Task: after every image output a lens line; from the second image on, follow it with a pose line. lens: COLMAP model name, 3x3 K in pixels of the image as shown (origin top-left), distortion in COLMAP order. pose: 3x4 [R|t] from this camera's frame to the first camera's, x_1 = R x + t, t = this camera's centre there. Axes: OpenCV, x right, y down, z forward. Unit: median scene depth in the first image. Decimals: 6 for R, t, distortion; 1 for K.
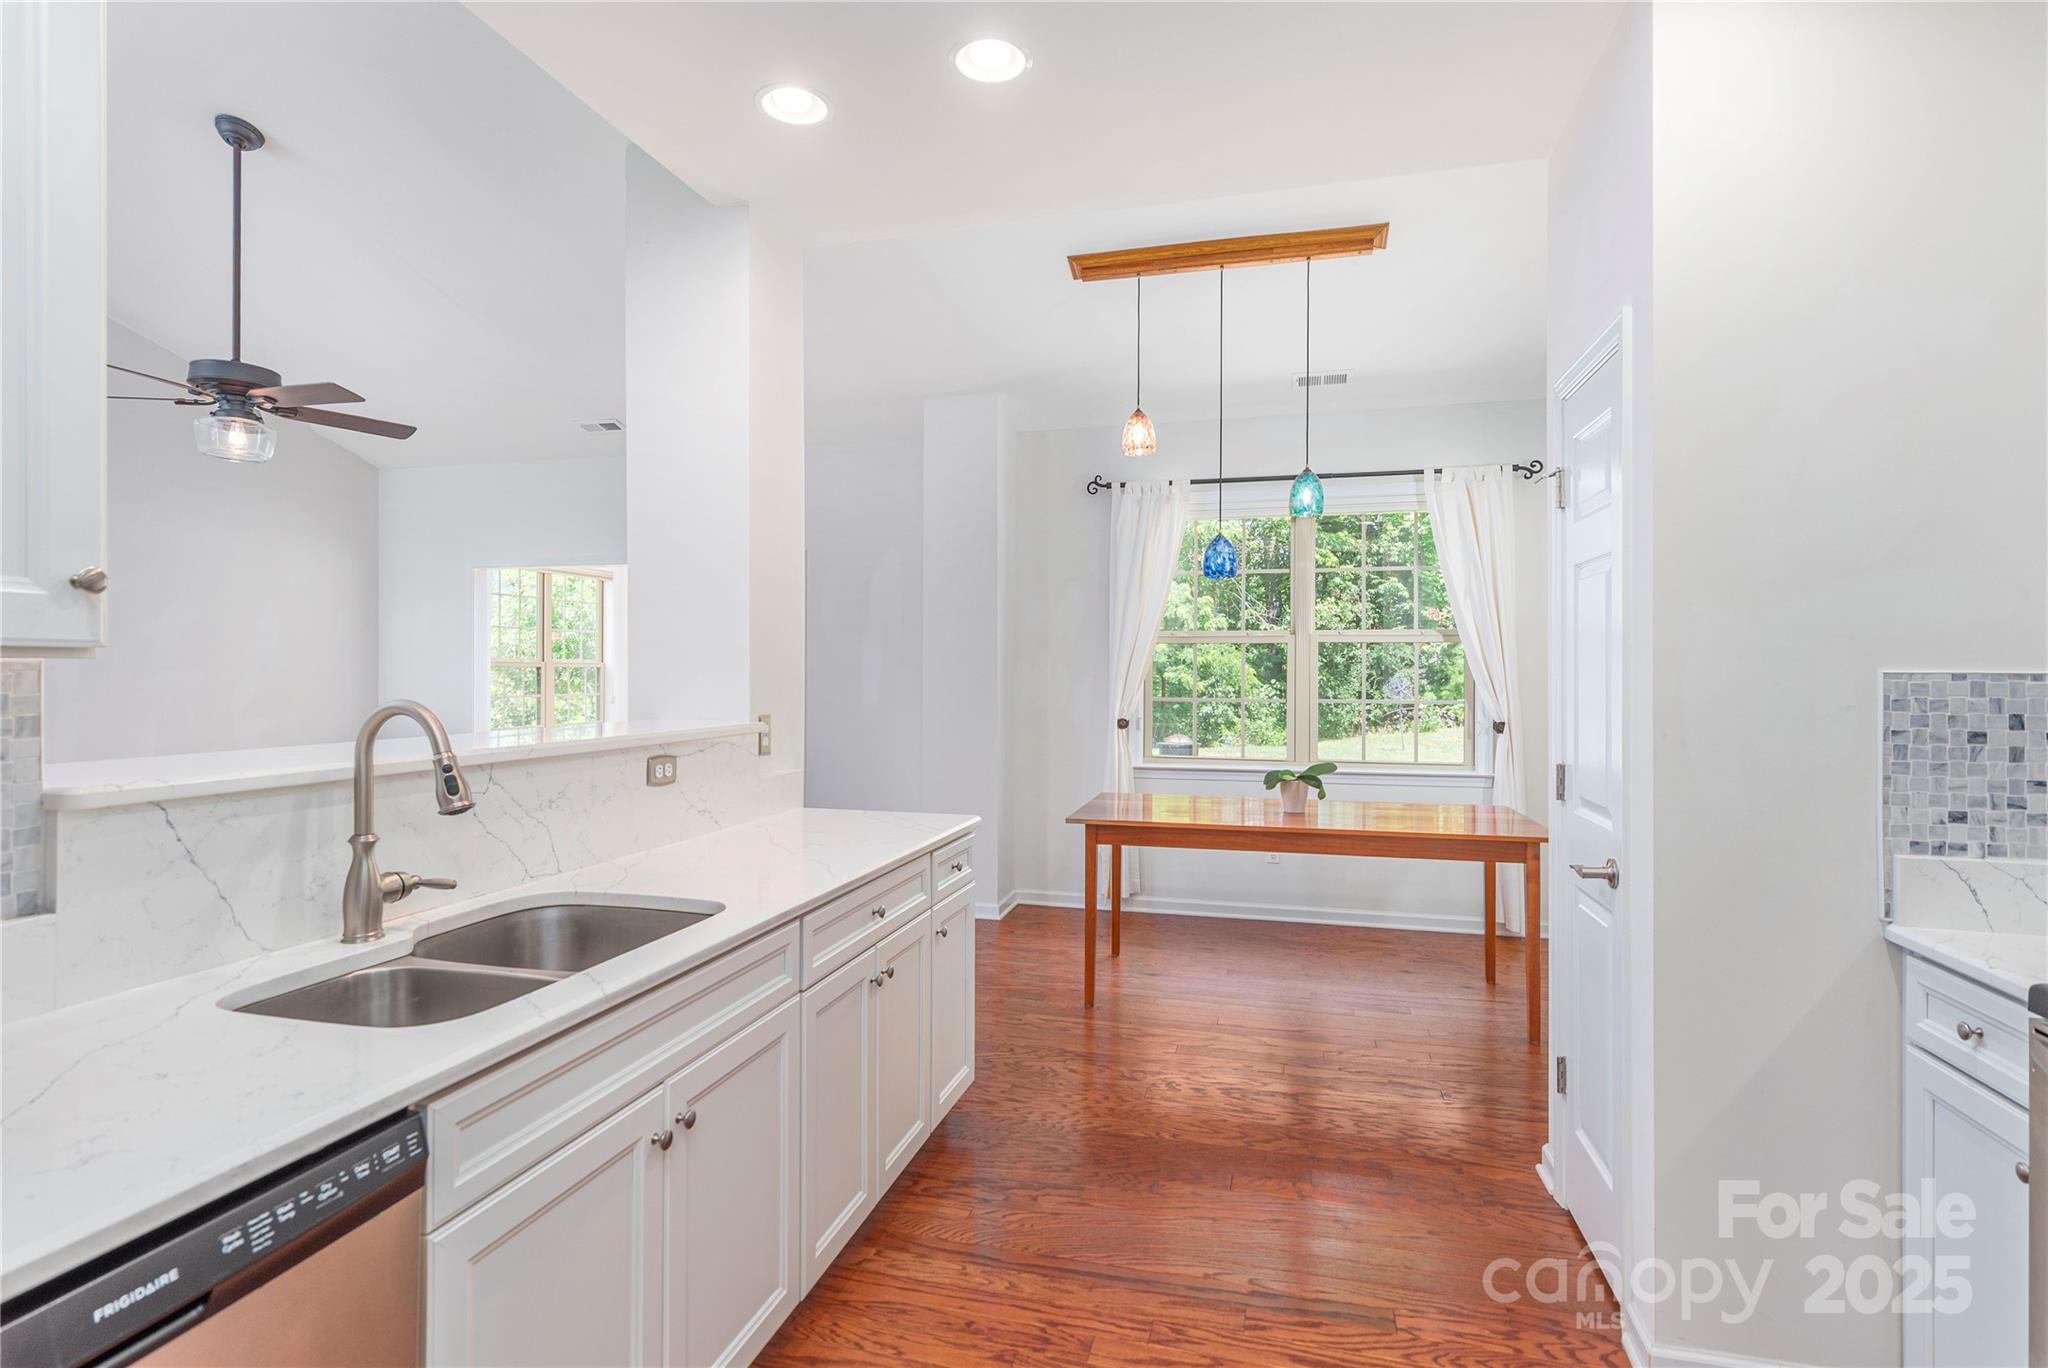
lens RADIAL K [[1009.3, 0, 1018.5], [0, 1009.3, 679.3], [0, 0, 1]] dist [0.008213, -0.001174]
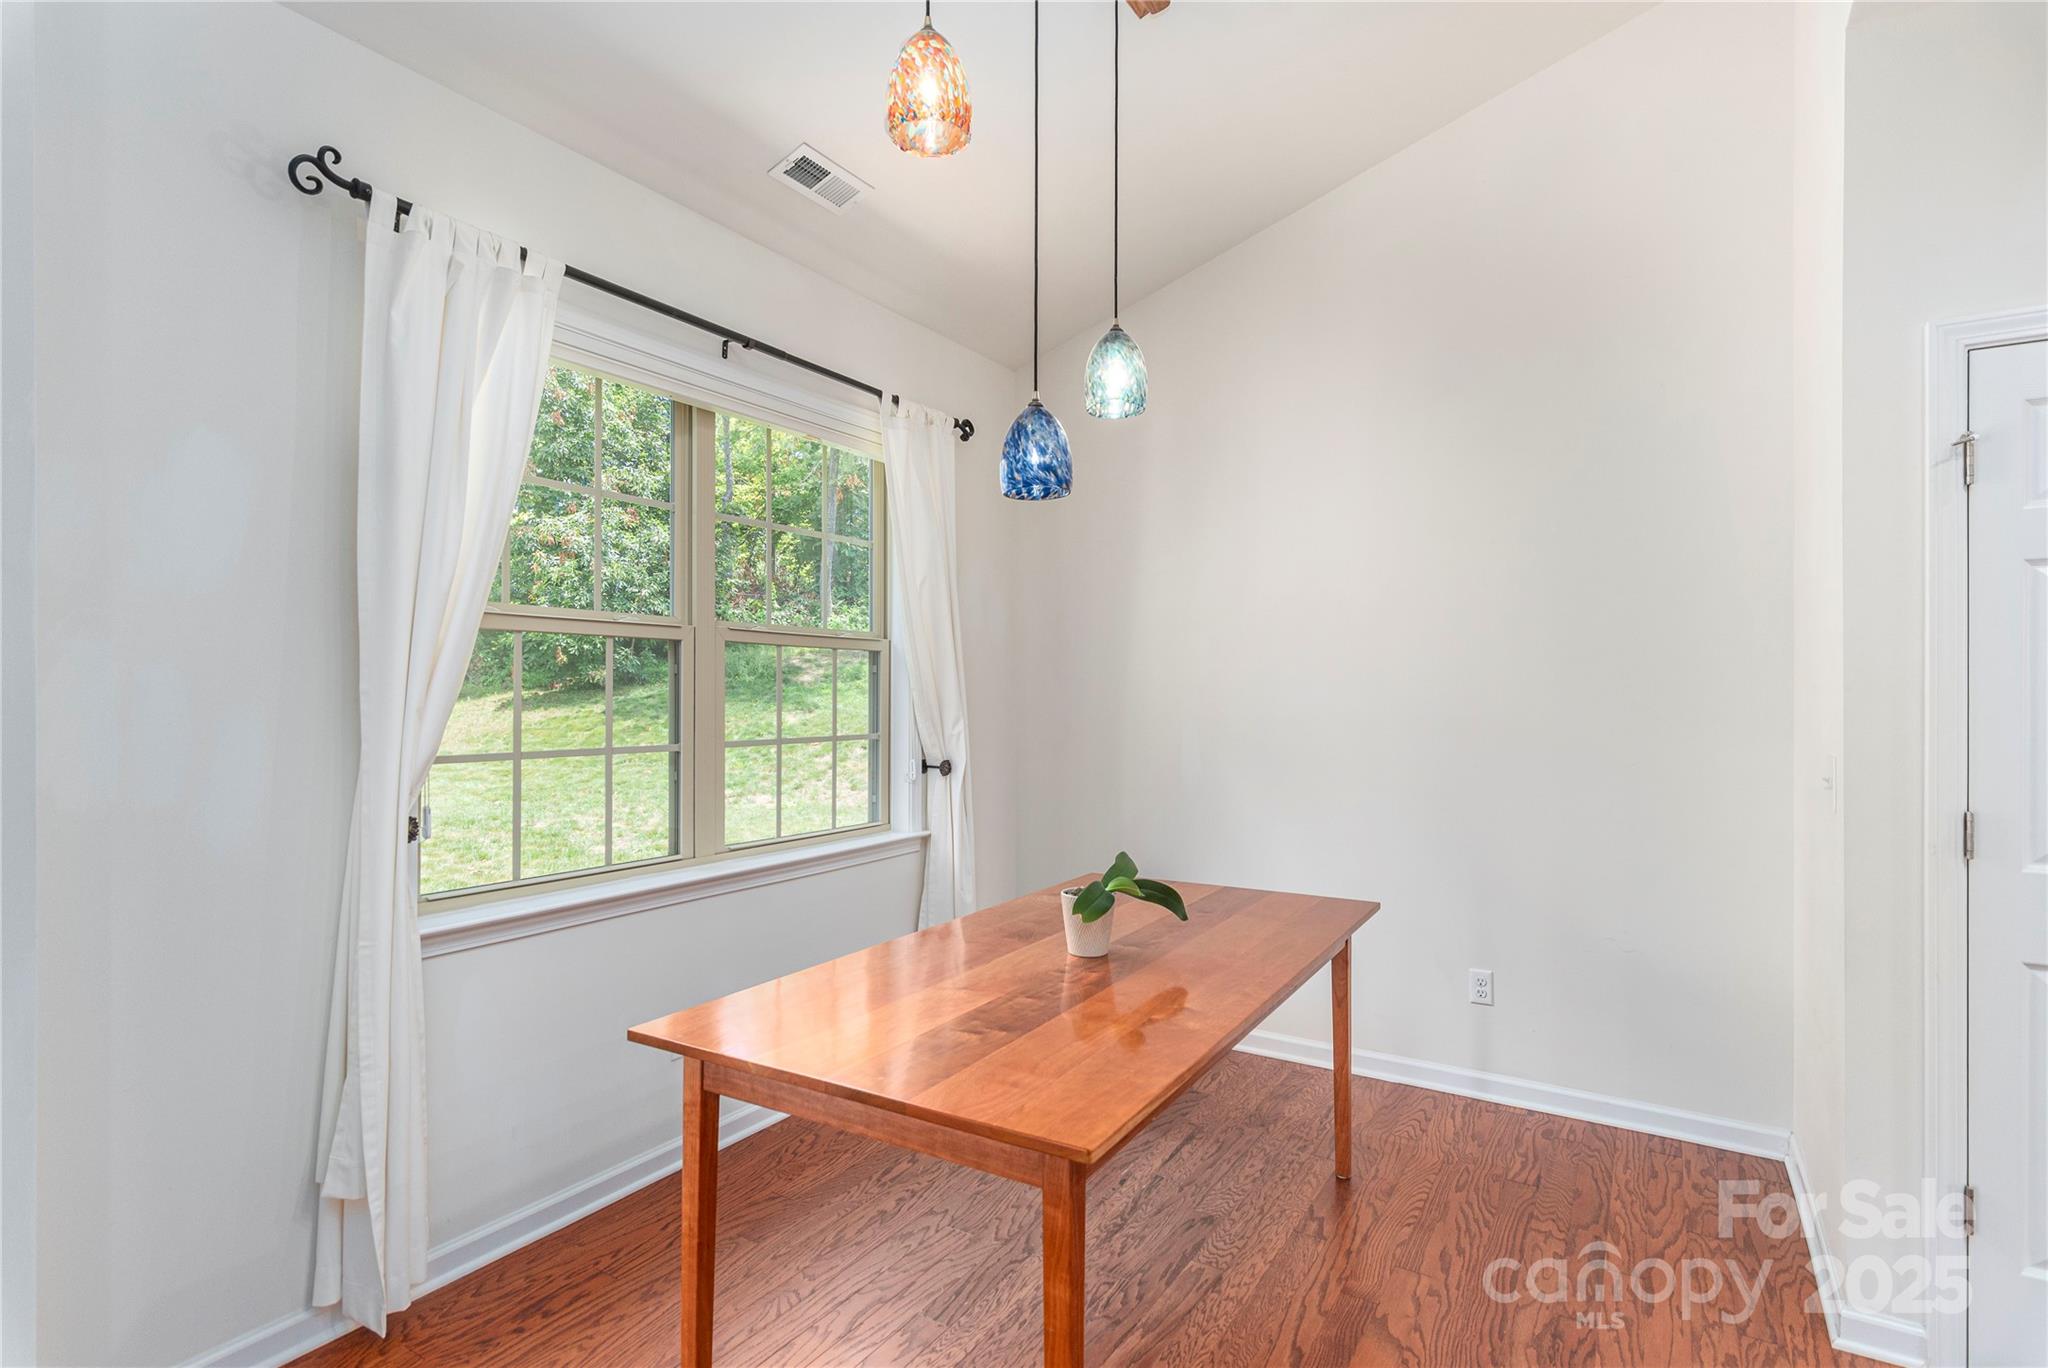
lens RADIAL K [[1009.3, 0, 1024.8], [0, 1009.3, 686.9], [0, 0, 1]] dist [0.008213, -0.001174]
pose [[0.289380, 0.002850, 0.957210, -0.211170], [0.006540, 0.999966, -0.004954, -0.007991], [-0.957192, 0.007694, 0.289352, 0.716952]]
